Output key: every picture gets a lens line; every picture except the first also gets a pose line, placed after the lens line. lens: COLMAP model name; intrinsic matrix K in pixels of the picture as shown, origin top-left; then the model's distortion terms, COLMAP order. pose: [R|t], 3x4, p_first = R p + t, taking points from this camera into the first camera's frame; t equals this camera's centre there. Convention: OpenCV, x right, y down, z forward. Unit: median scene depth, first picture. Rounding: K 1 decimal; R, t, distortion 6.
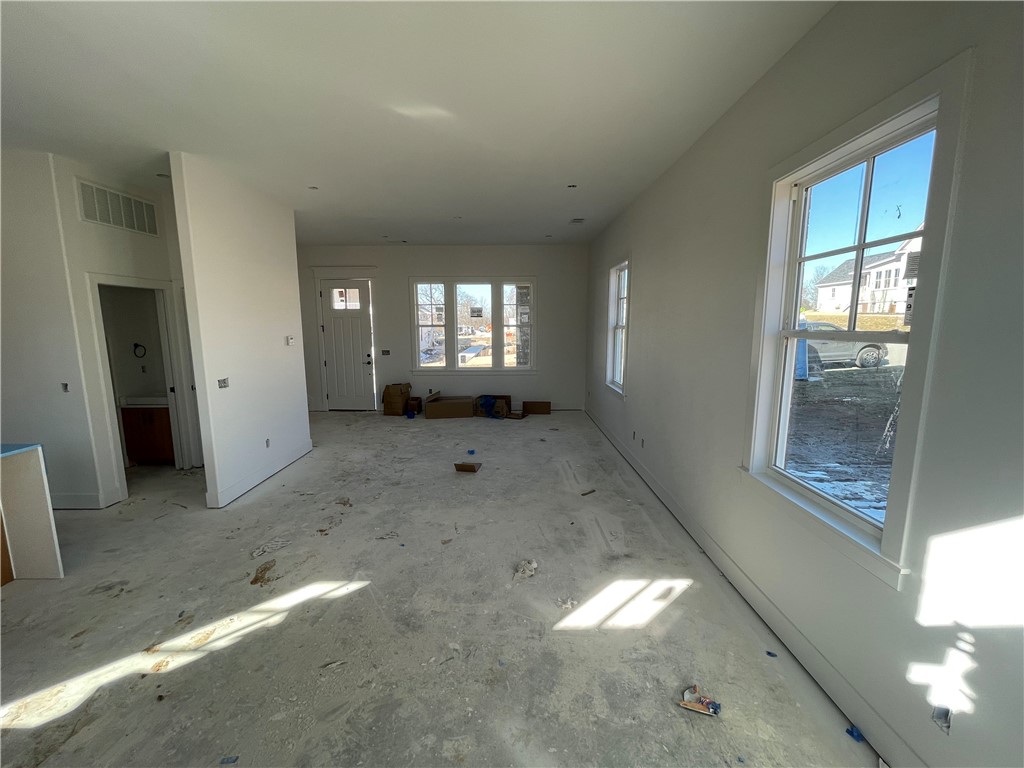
lens RADIAL K [[411.2, 0, 512.0], [0, 411.2, 384.0], [0, 0, 1]] dist [-0.000475, -0.000095]
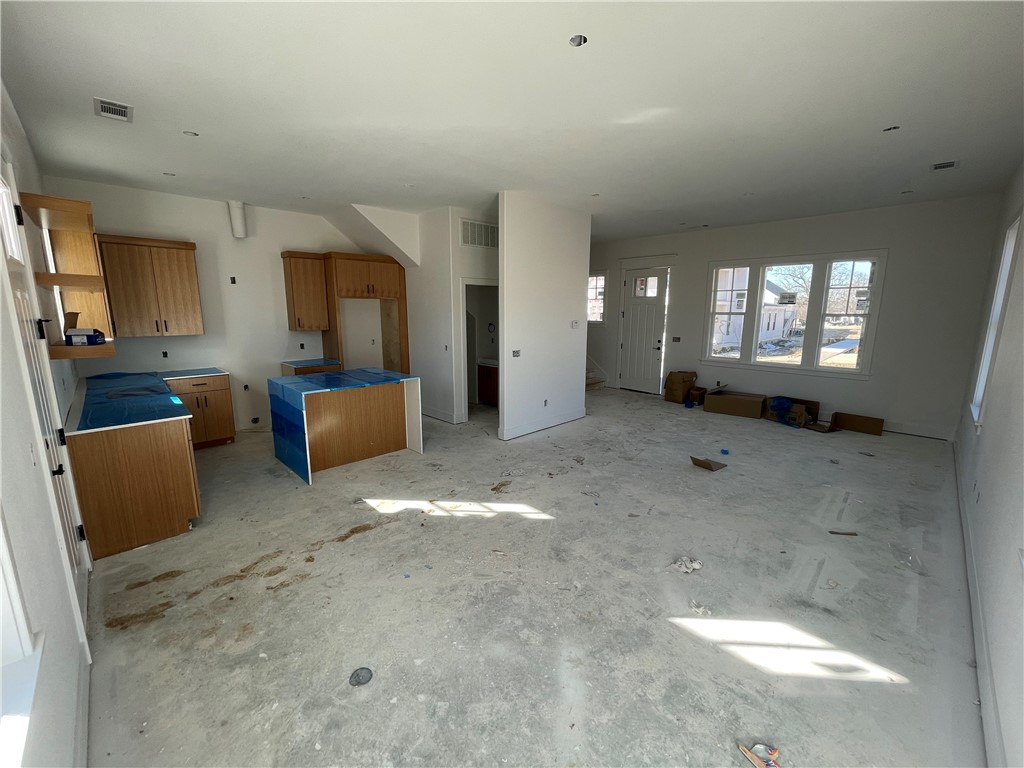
lens RADIAL K [[411.2, 0, 512.0], [0, 411.2, 384.0], [0, 0, 1]] dist [-0.000475, -0.000095]
pose [[0.705133, 0.135749, -0.695960, 0.279767], [-0.111836, 0.990510, 0.079892, -0.008552], [0.700200, 0.021498, 0.713623, -0.000229]]
